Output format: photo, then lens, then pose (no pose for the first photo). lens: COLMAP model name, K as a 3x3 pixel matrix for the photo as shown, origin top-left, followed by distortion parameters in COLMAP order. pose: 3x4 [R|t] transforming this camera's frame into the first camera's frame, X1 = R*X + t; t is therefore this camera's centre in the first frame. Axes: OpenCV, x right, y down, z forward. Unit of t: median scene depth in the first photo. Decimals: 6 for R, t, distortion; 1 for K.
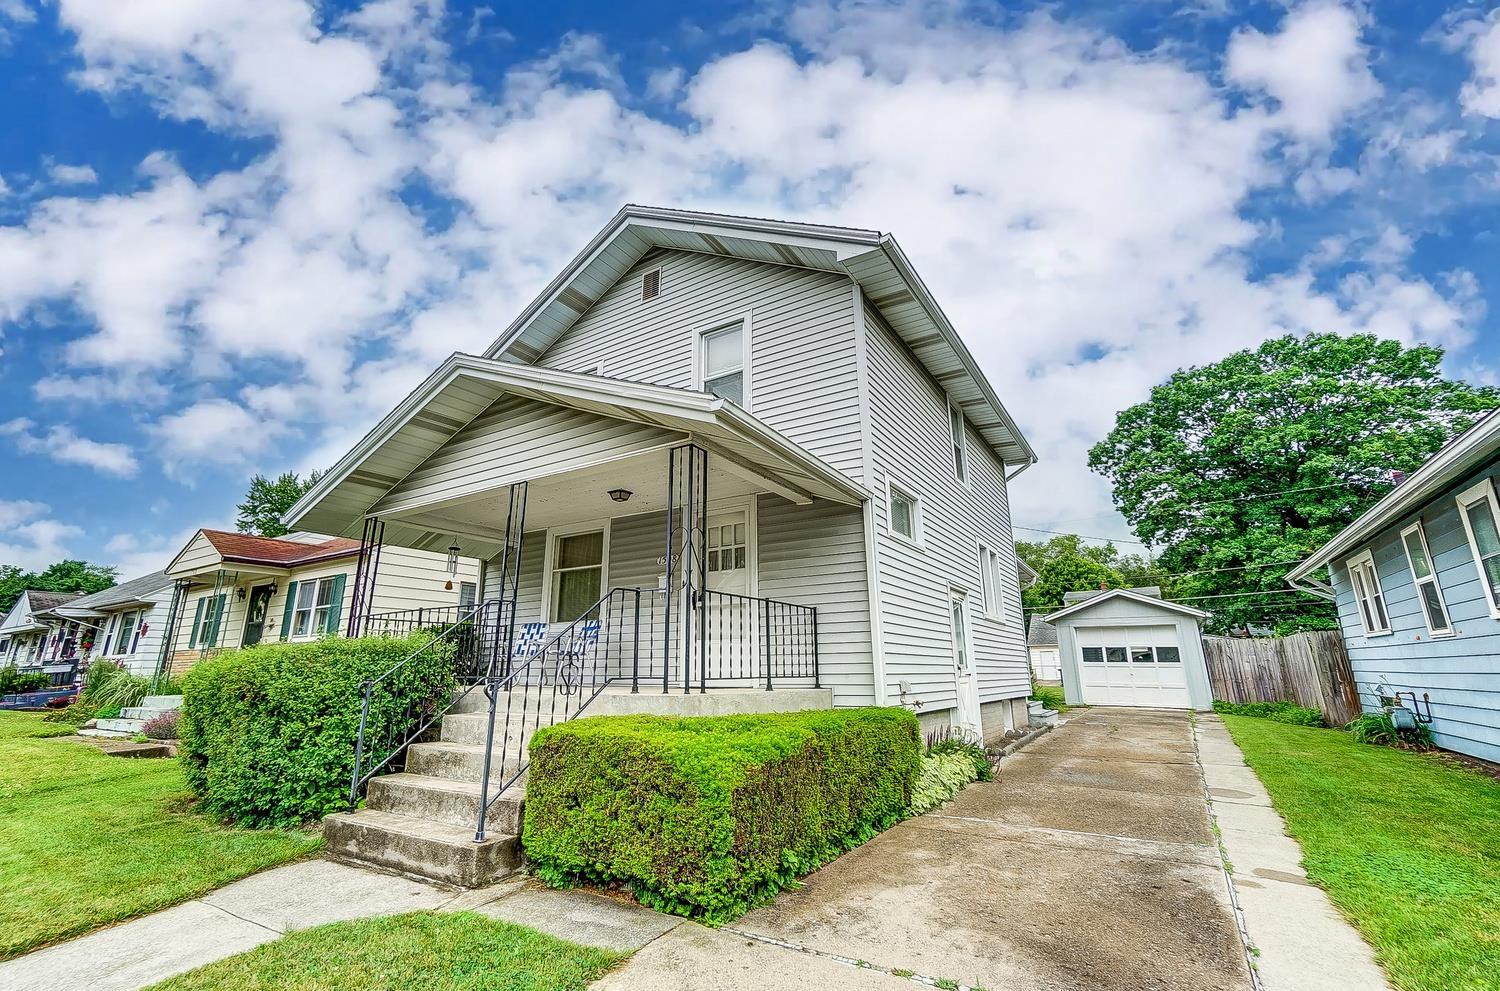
lens RADIAL K [[654.9, 0, 747.5], [0, 654.9, 492.6], [0, 0, 1]] dist [0.004986, 0.000372]
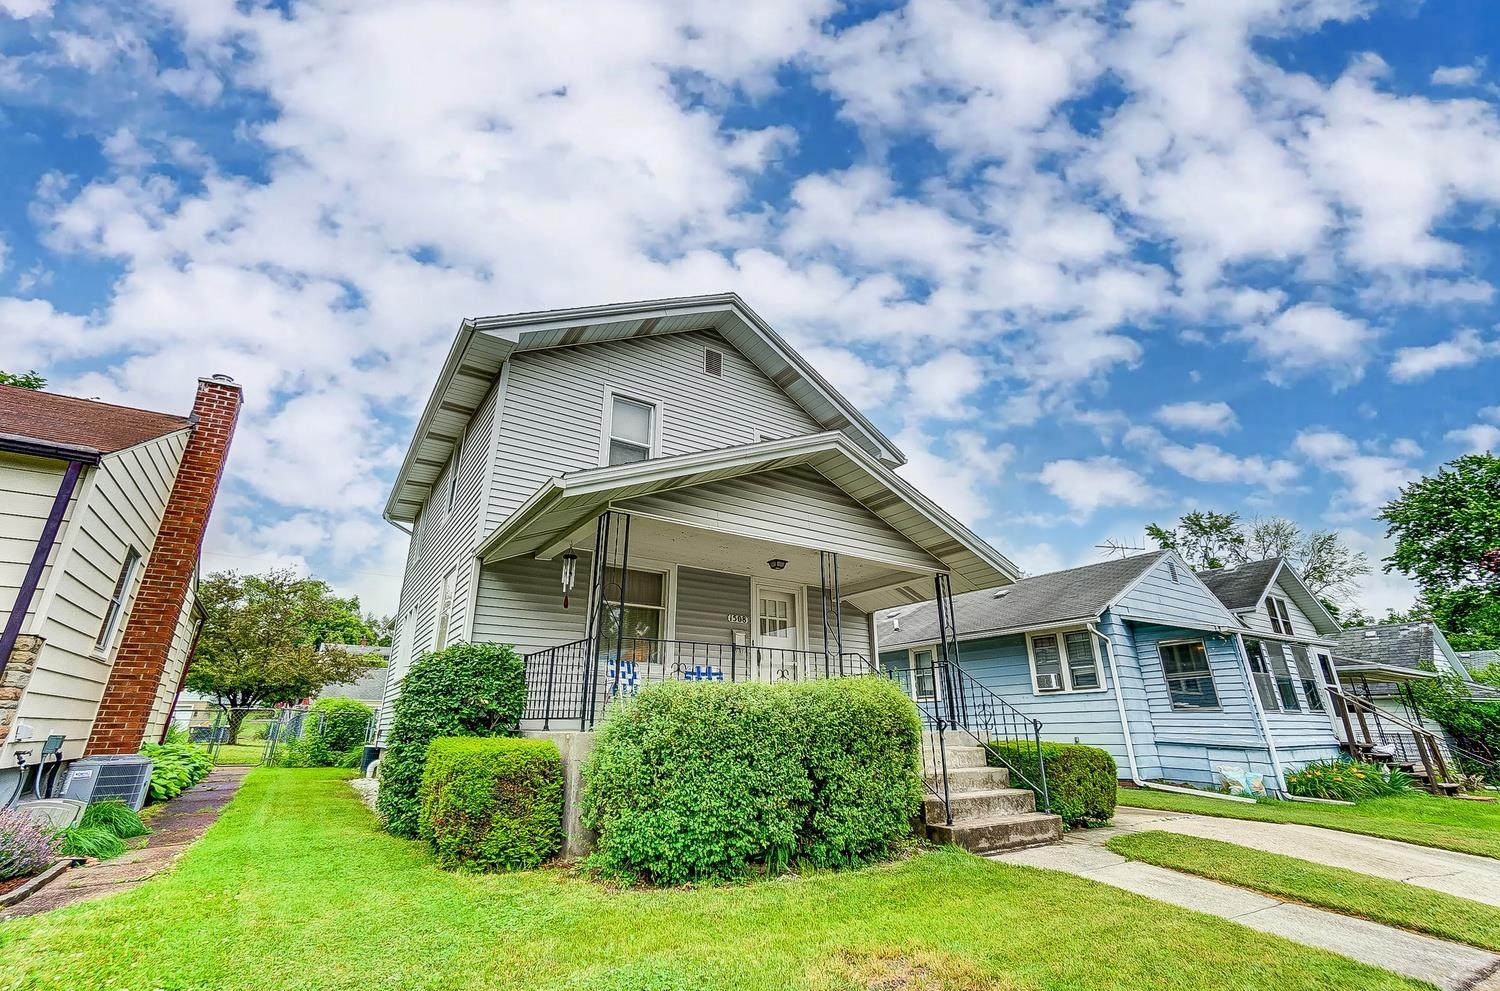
lens RADIAL K [[654.9, 0, 753.5], [0, 654.9, 492.9], [0, 0, 1]] dist [0.004986, 0.000372]
pose [[0.403556, 0.311901, 0.860151, -2.207383], [-0.239239, 0.943367, -0.229833, 0.286635], [-0.883124, -0.113031, 0.455320, 0.898367]]
